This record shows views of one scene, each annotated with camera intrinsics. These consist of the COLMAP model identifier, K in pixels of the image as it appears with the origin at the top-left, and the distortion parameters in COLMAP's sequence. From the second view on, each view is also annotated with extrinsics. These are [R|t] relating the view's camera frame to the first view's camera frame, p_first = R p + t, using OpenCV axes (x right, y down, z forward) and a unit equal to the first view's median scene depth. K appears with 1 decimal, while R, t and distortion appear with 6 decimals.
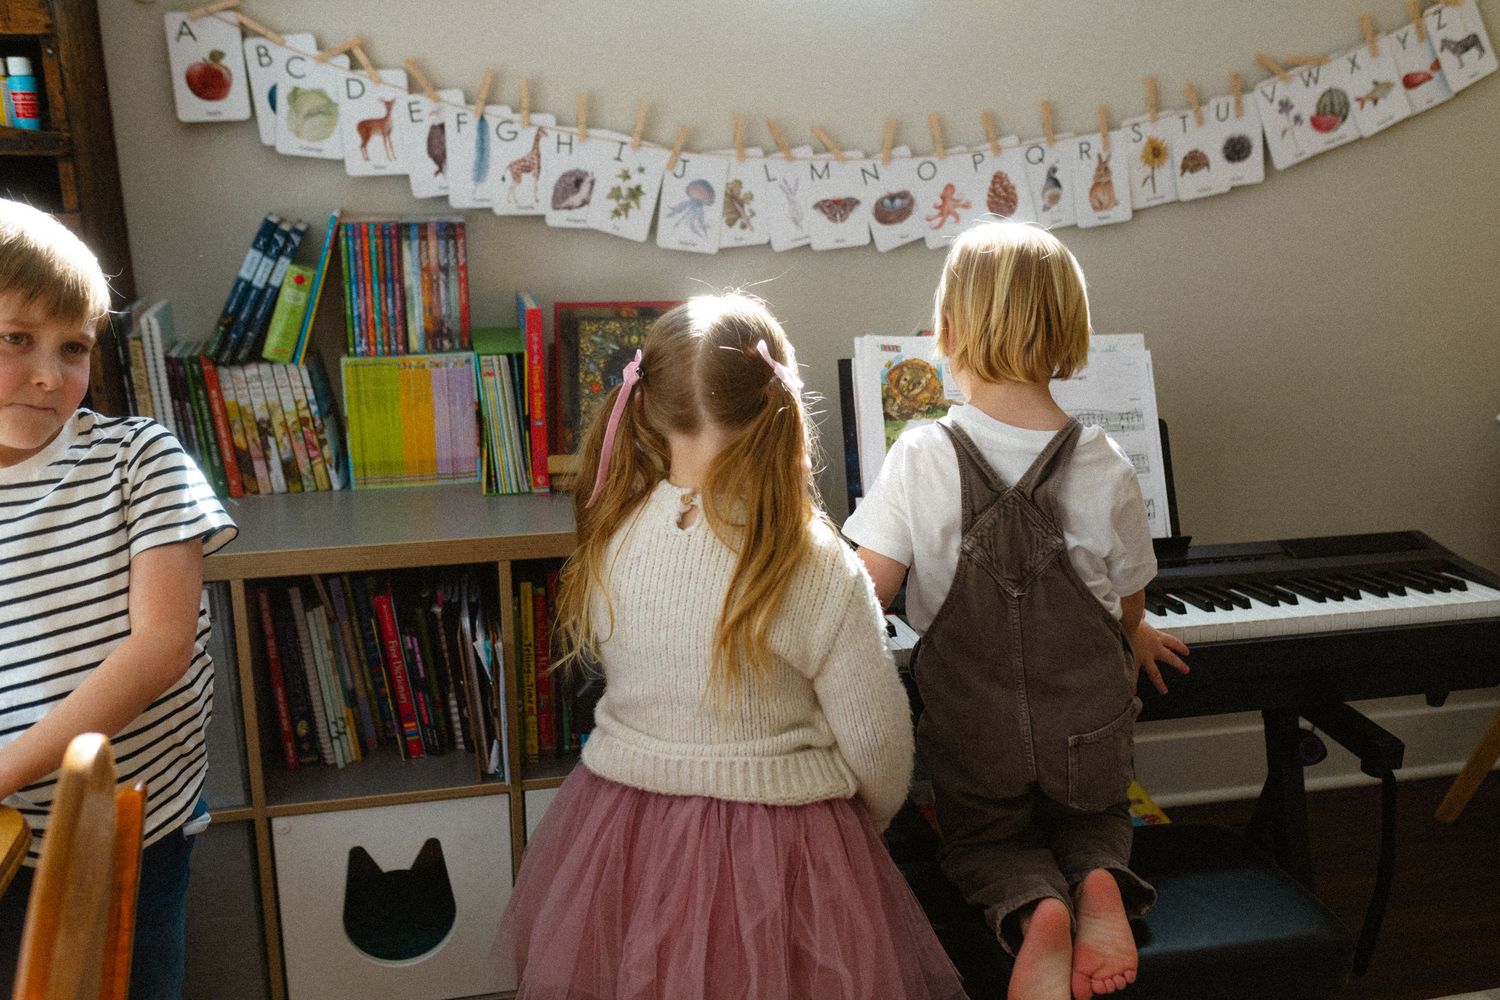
lens RADIAL K [[1454.4, 0, 750.0], [0, 1454.4, 500.0], [0, 0, 1]] dist [0.007129, 0.008105]
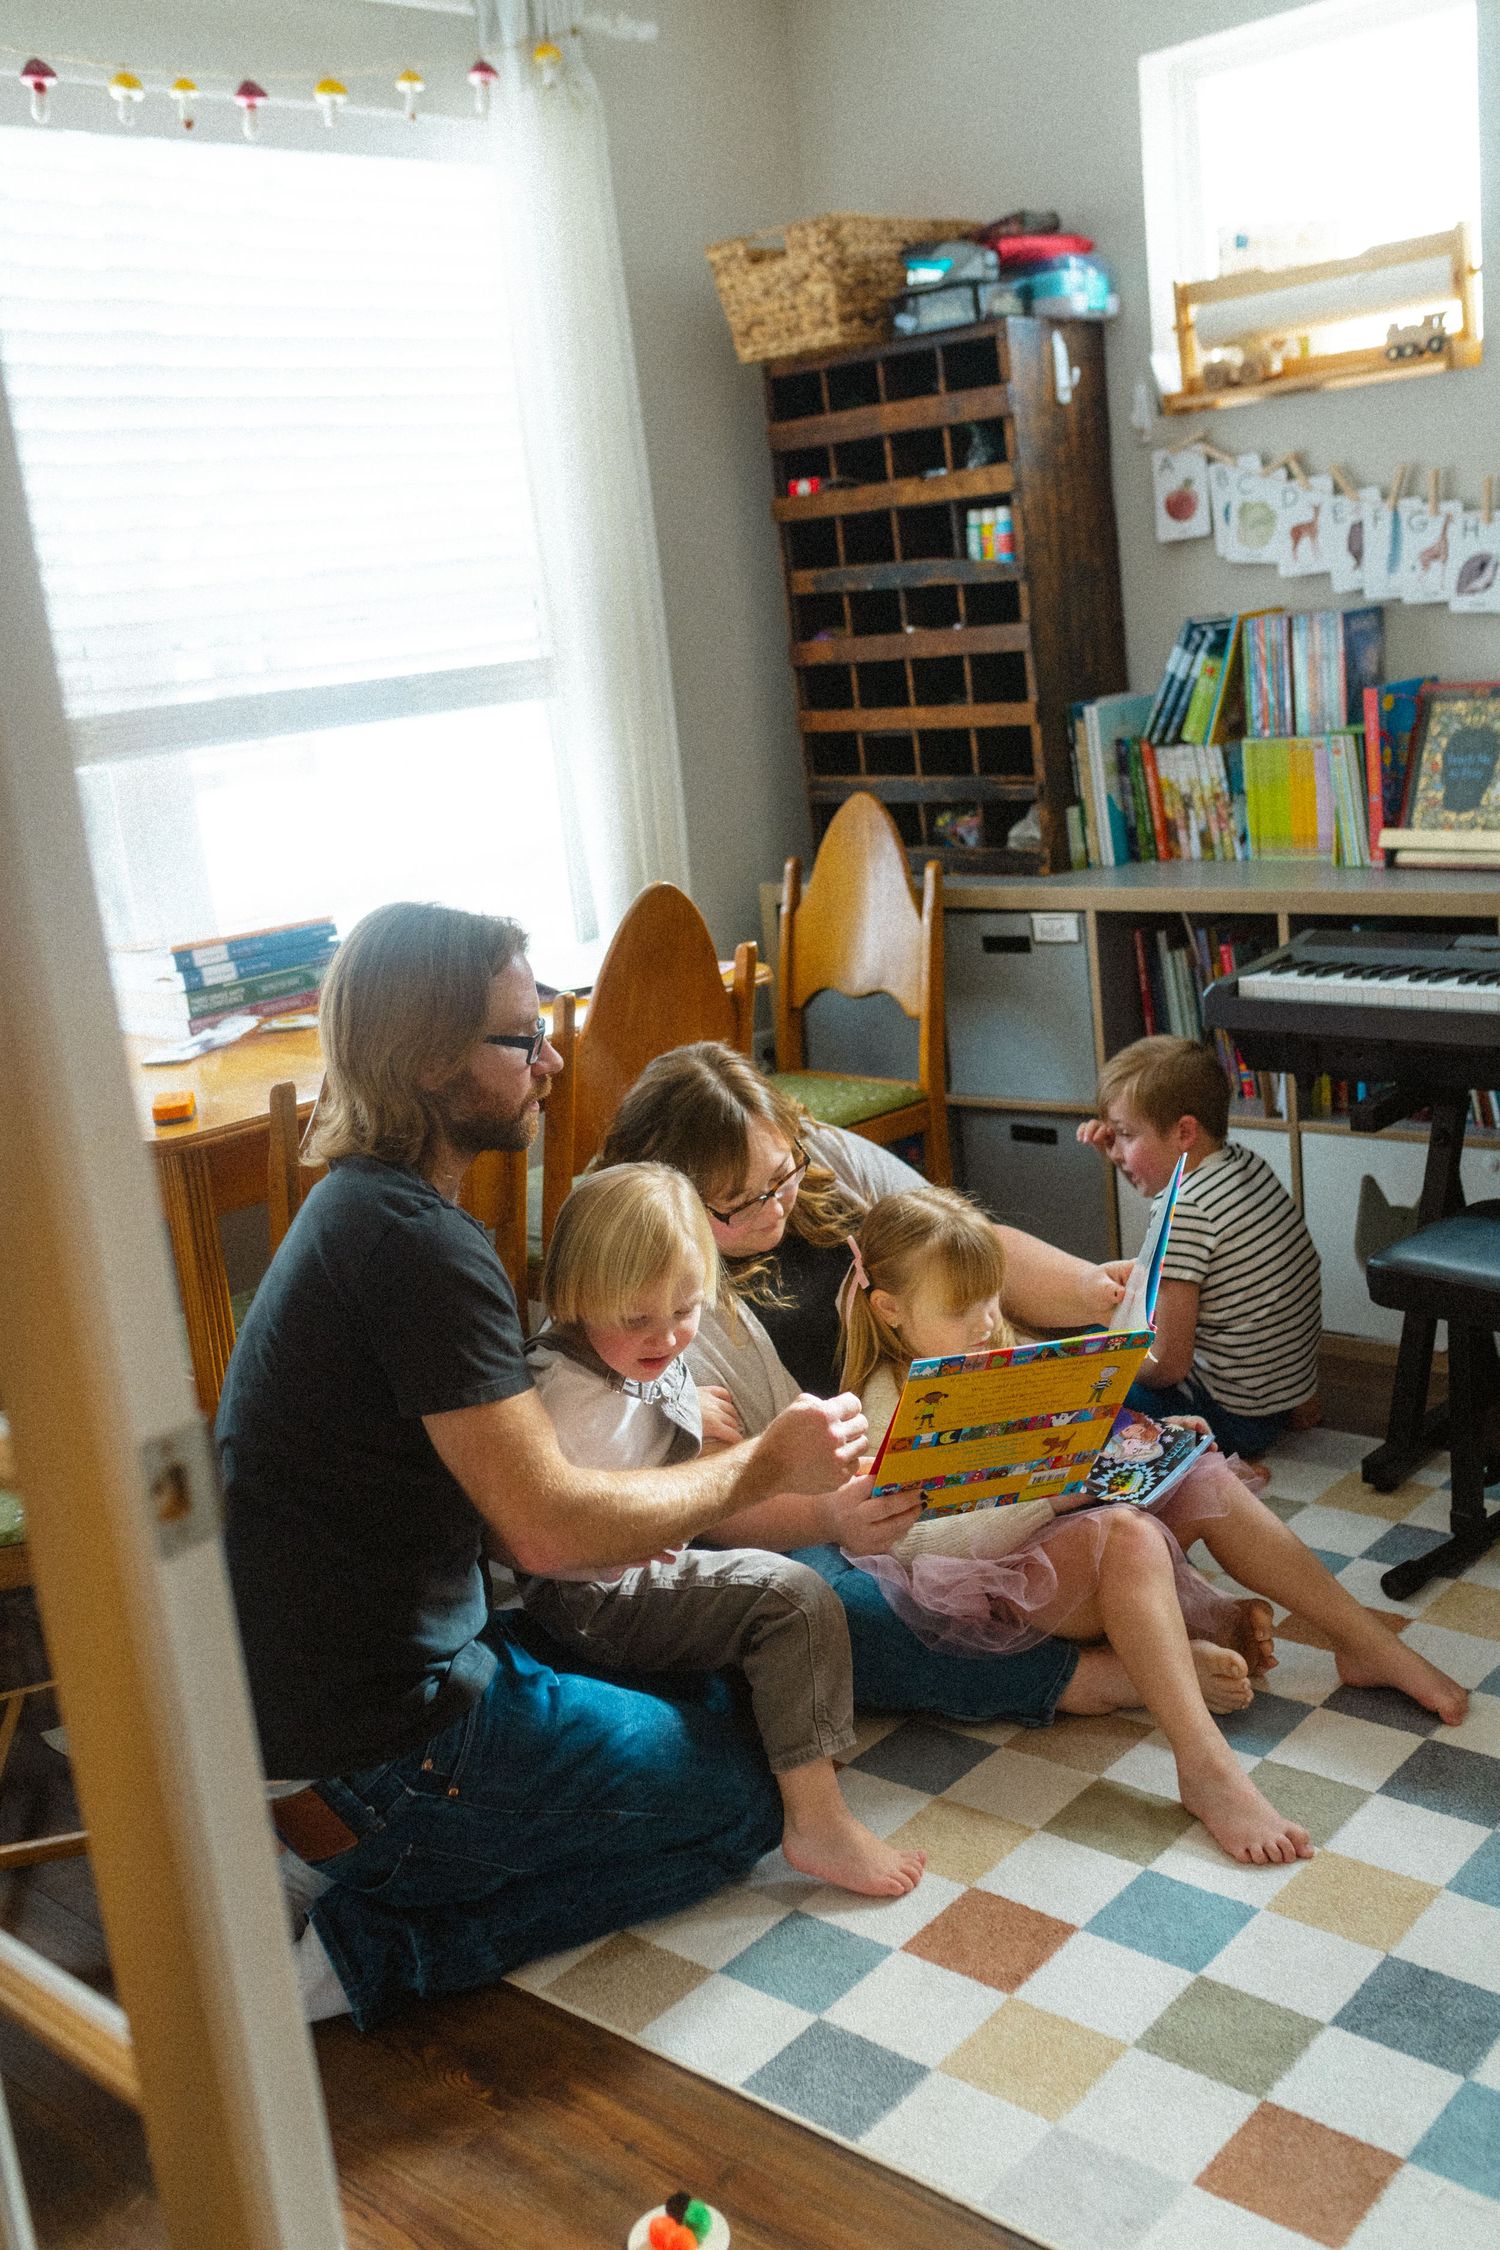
lens RADIAL K [[2181.6, 0, 750.0], [0, 2181.6, 1125.0], [0, 0, 1]] dist [0.007129, 0.008105]
pose [[0.588171, 0.129398, -0.798317, 0.868907], [-0.111563, 0.990662, 0.078380, 0.106861], [0.801005, 0.042962, 0.597115, -0.304197]]
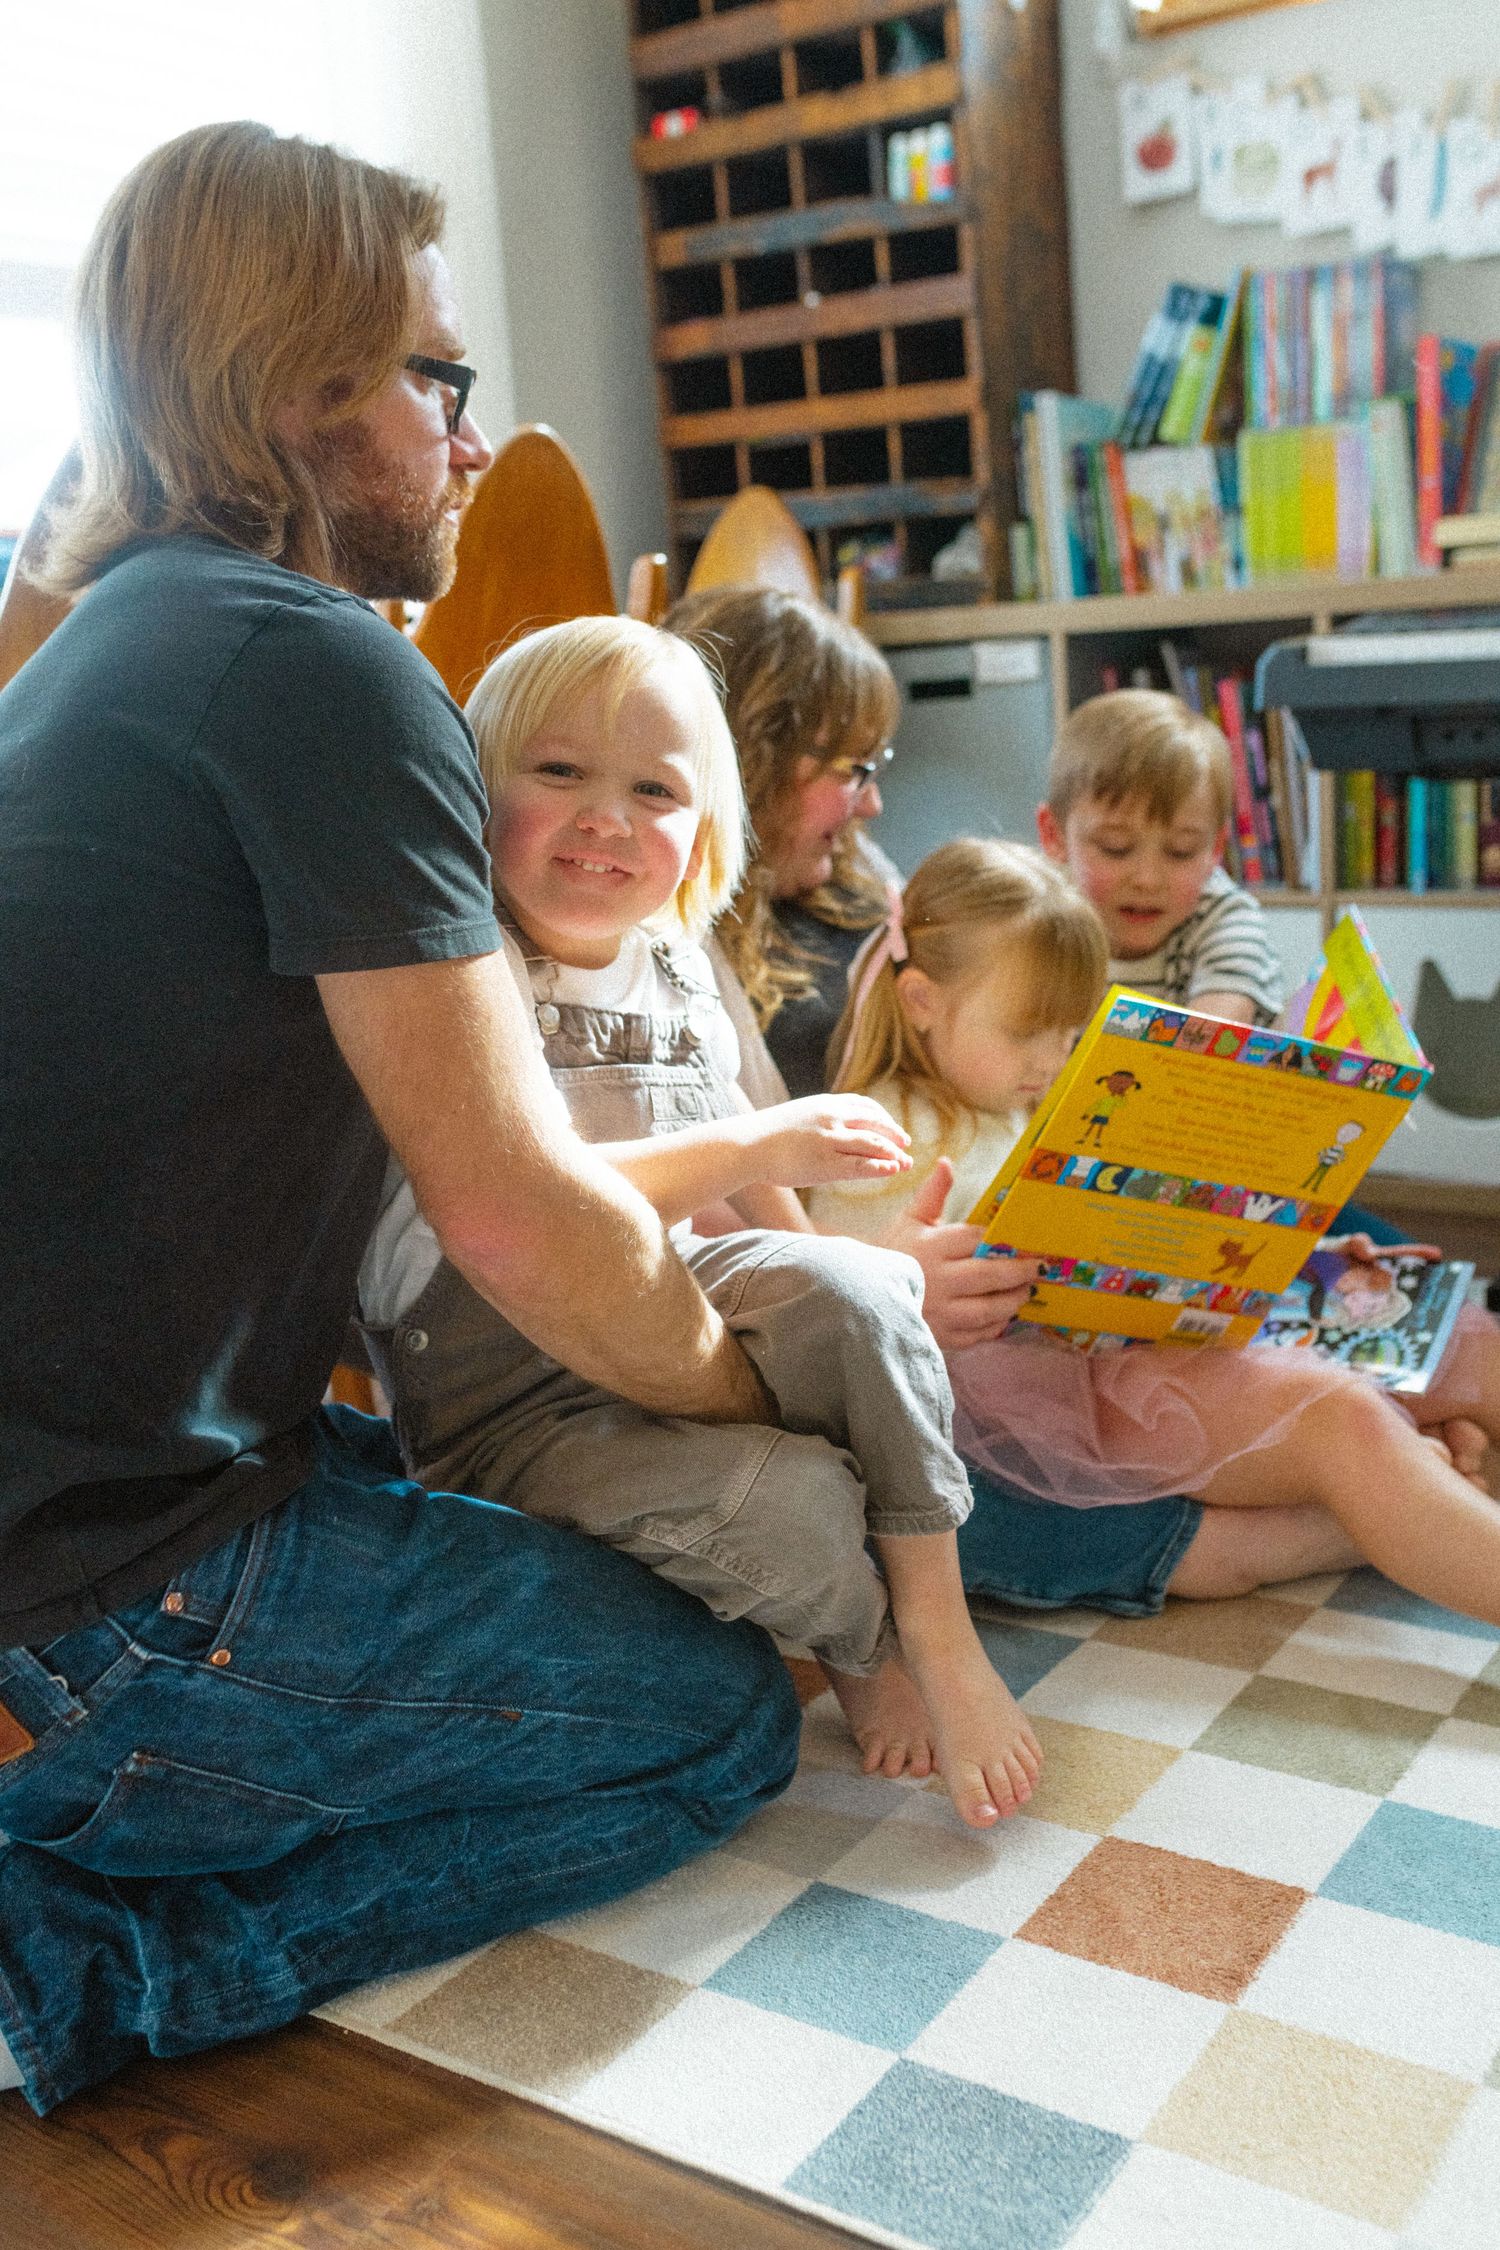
lens RADIAL K [[2220.7, 0, 750.0], [0, 2220.7, 1125.0], [0, 0, 1]] dist [-0.006551, 0.007217]
pose [[0.676664, 0.104589, -0.728826, 0.536225], [-0.129434, 0.991342, 0.022090, 0.322478], [0.724826, 0.079387, 0.684343, -0.111906]]
